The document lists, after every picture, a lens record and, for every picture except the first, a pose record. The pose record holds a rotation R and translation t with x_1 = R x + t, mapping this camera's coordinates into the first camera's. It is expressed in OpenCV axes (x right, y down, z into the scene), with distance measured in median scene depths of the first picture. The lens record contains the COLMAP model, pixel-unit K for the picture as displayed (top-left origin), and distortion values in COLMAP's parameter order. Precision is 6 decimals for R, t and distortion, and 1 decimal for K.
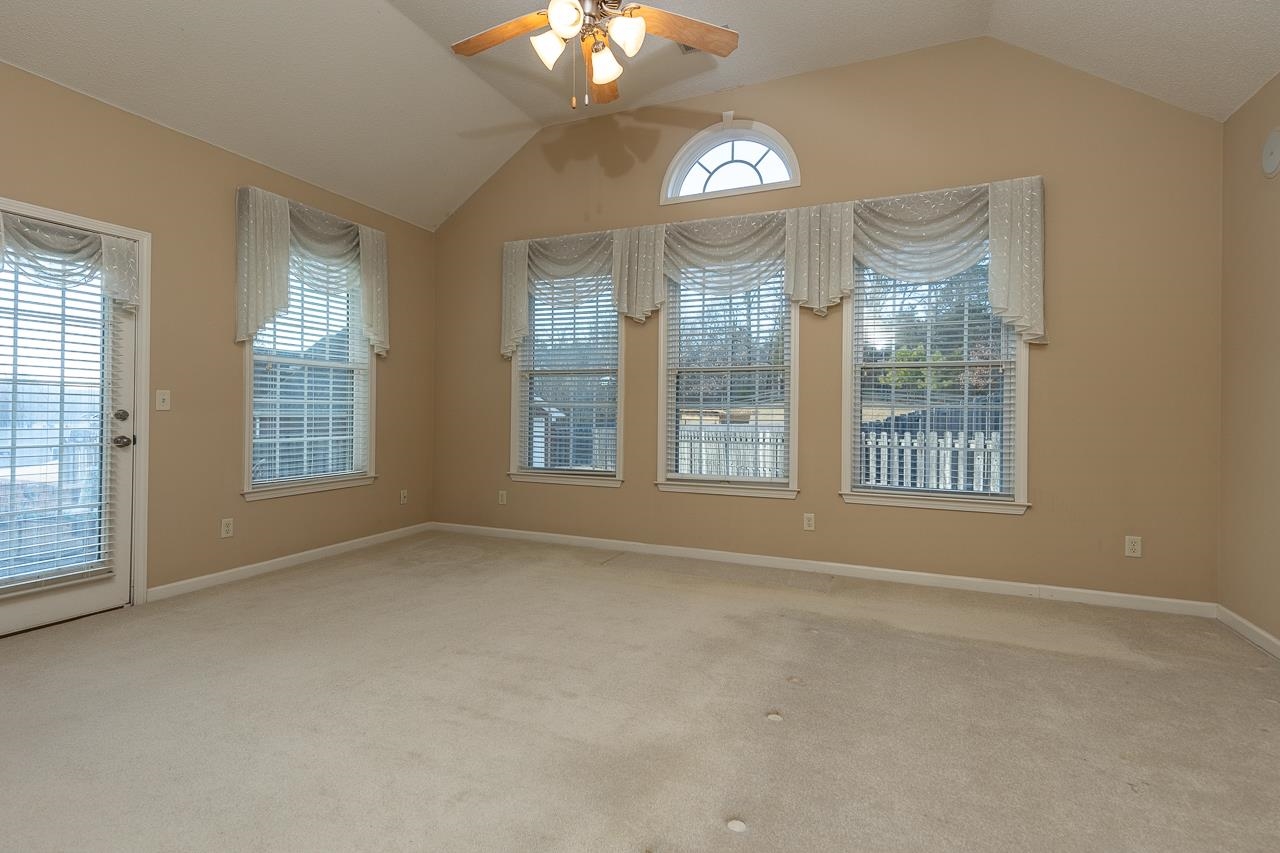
lens RADIAL K [[602.7, 0, 638.1], [0, 602.7, 397.7], [0, 0, 1]] dist [0.045729, -0.021790]
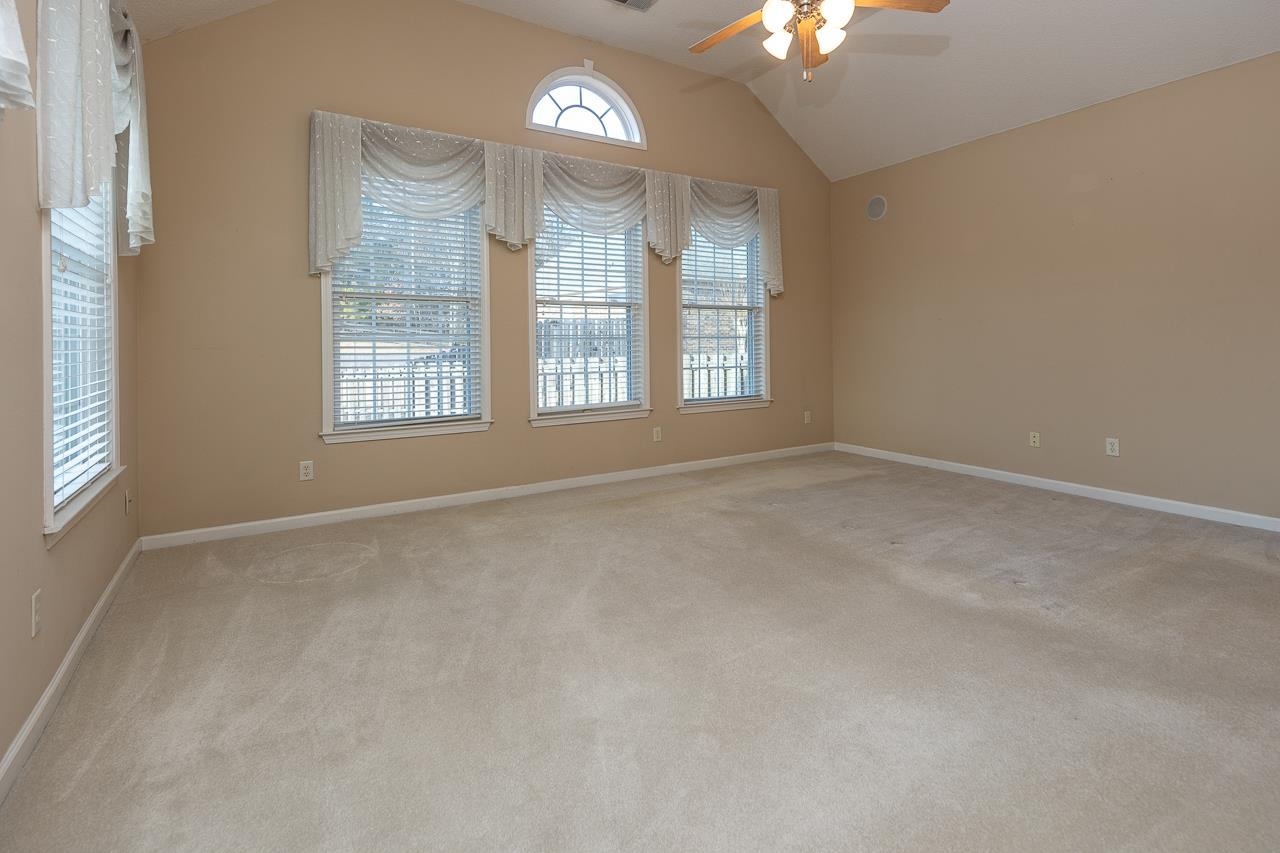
lens RADIAL K [[645.0, 0, 640.4], [0, 645.0, 319.4], [0, 0, 1]] dist [0.027810, -0.027864]
pose [[0.553777, 0.015299, 0.832525, -0.721849], [-0.006478, 0.999880, -0.014065, -0.002940], [-0.832640, 0.002396, 0.553810, 0.292013]]
